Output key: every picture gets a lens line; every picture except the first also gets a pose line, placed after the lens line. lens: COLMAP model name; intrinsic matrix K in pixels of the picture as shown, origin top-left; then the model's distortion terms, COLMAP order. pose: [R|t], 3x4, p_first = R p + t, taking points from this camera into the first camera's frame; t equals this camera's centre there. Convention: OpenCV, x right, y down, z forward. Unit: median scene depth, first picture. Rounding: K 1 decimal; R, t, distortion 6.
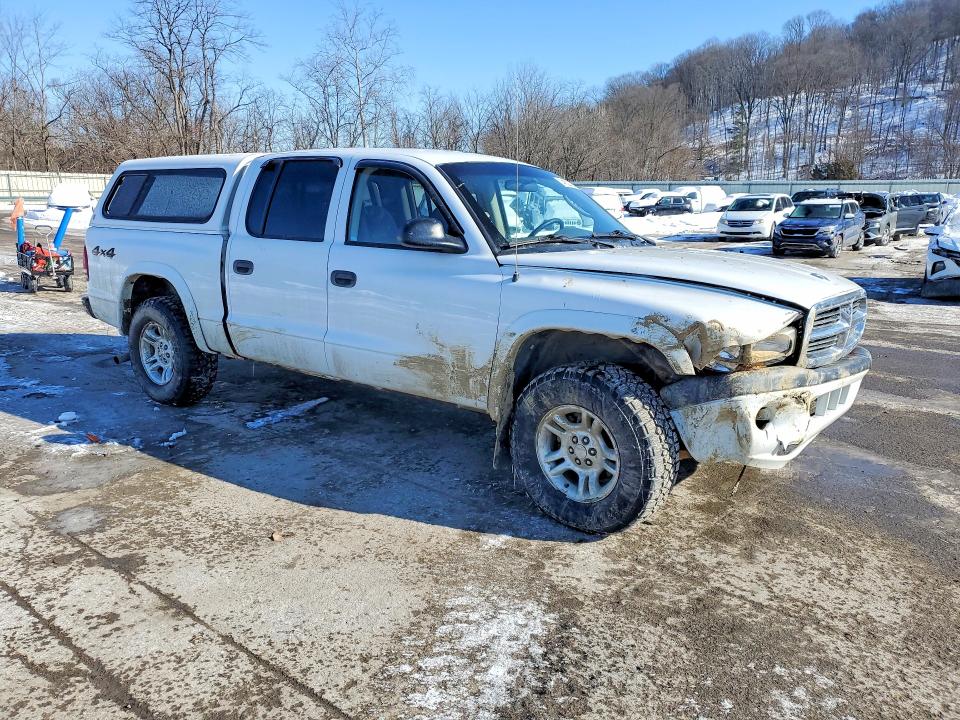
lens RADIAL K [[763.9, 0, 480.0], [0, 763.9, 360.0], [0, 0, 1]] dist [-0.014007, -0.001573]
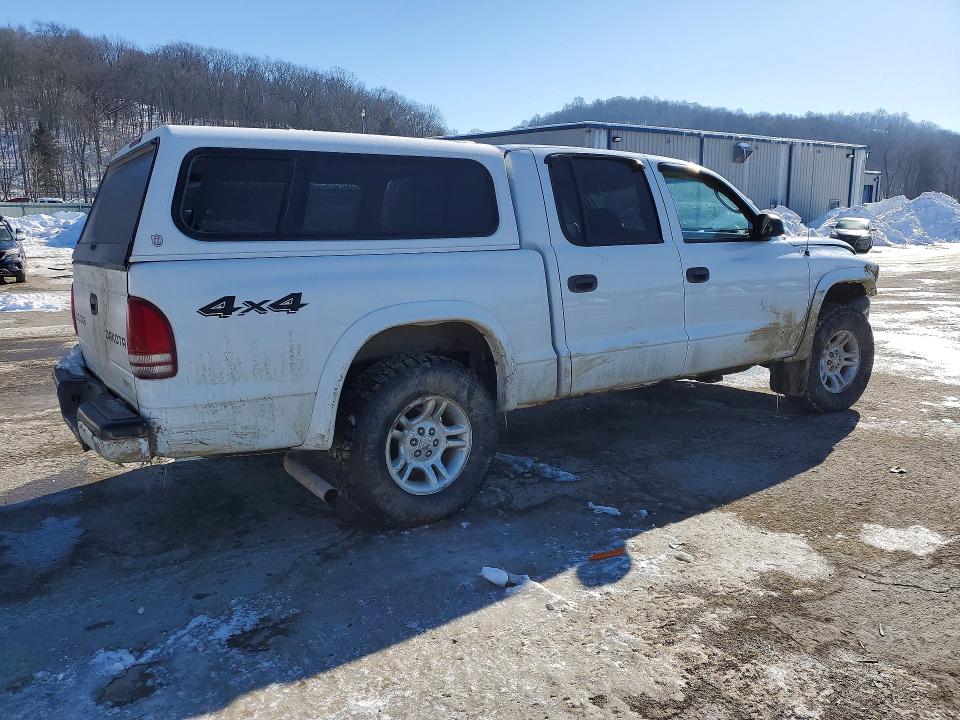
lens RADIAL K [[756.7, 0, 480.0], [0, 756.7, 360.0], [0, 0, 1]] dist [0.007806, 0.011763]
pose [[0.324269, -0.188453, 0.927003, -1.129039], [0.216295, 0.968766, 0.121283, -0.165944], [-0.920905, 0.161178, 0.354902, 0.839158]]
